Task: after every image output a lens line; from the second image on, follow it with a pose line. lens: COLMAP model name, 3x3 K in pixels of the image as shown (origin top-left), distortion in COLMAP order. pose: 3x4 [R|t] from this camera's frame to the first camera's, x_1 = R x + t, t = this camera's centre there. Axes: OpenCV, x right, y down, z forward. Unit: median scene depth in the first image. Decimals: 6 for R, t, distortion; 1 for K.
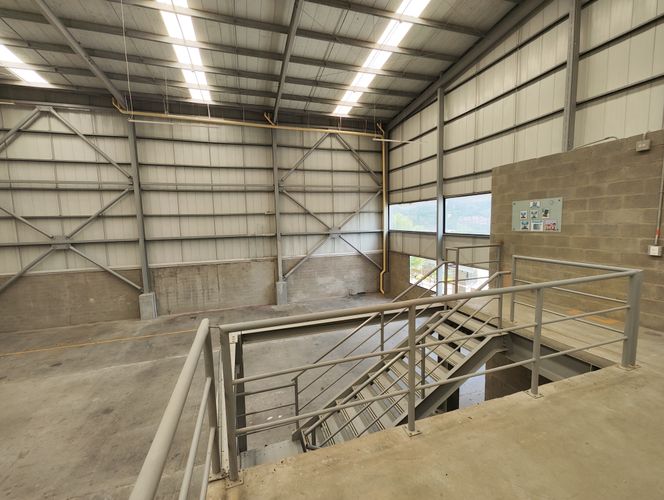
lens RADIAL K [[276.2, 0, 329.4], [0, 276.2, 249.1], [0, 0, 1]] dist [0.002178, 0.000697]
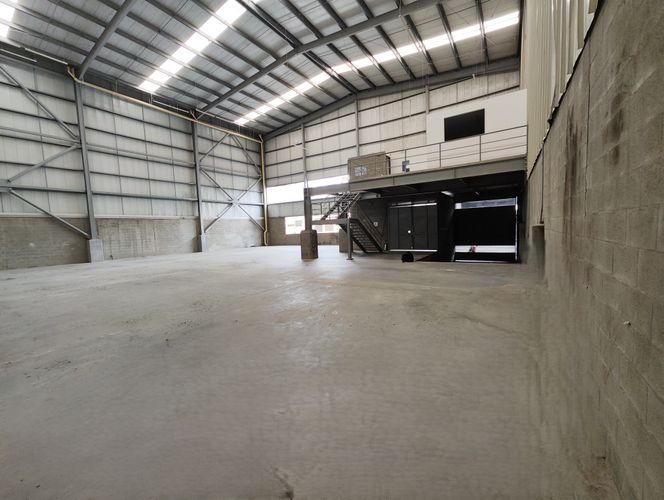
lens RADIAL K [[276.2, 0, 329.4], [0, 276.2, 249.1], [0, 0, 1]] dist [0.002178, 0.000697]
pose [[0.773397, -0.051373, 0.631837, -0.726506], [0.084603, 0.996159, -0.022563, 0.354417], [-0.628251, 0.070905, 0.774773, -0.562754]]
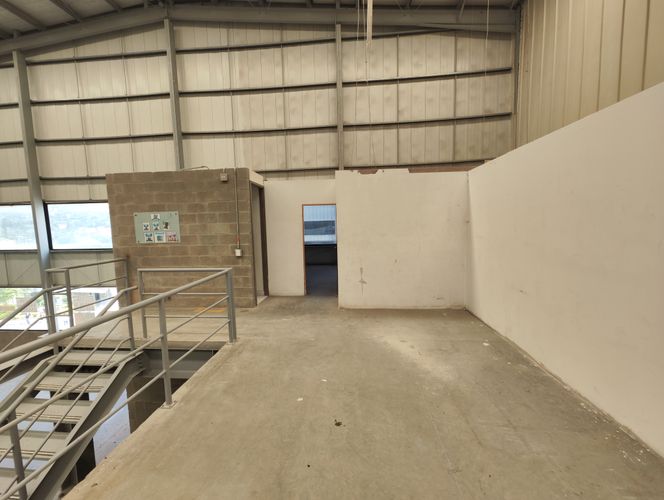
lens RADIAL K [[276.2, 0, 329.4], [0, 276.2, 249.1], [0, 0, 1]] dist [0.002178, 0.000697]
pose [[0.388495, -0.065910, 0.919090, 0.014516], [0.104236, 0.994180, 0.027235, -0.000820], [-0.915536, 0.085222, 0.393104, 0.004147]]
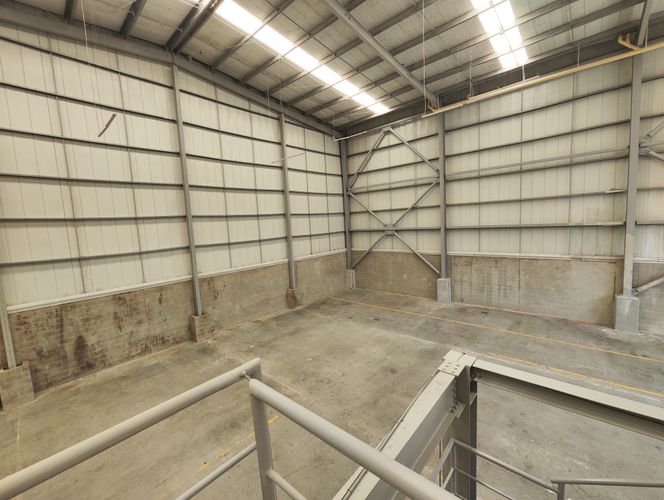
lens RADIAL K [[276.2, 0, 329.4], [0, 276.2, 249.1], [0, 0, 1]] dist [0.002178, 0.000697]
pose [[0.505195, 0.083084, -0.858996, 0.029352], [-0.042147, 0.996543, 0.071600, -0.012240], [0.861975, 0.000032, 0.506950, 0.086131]]
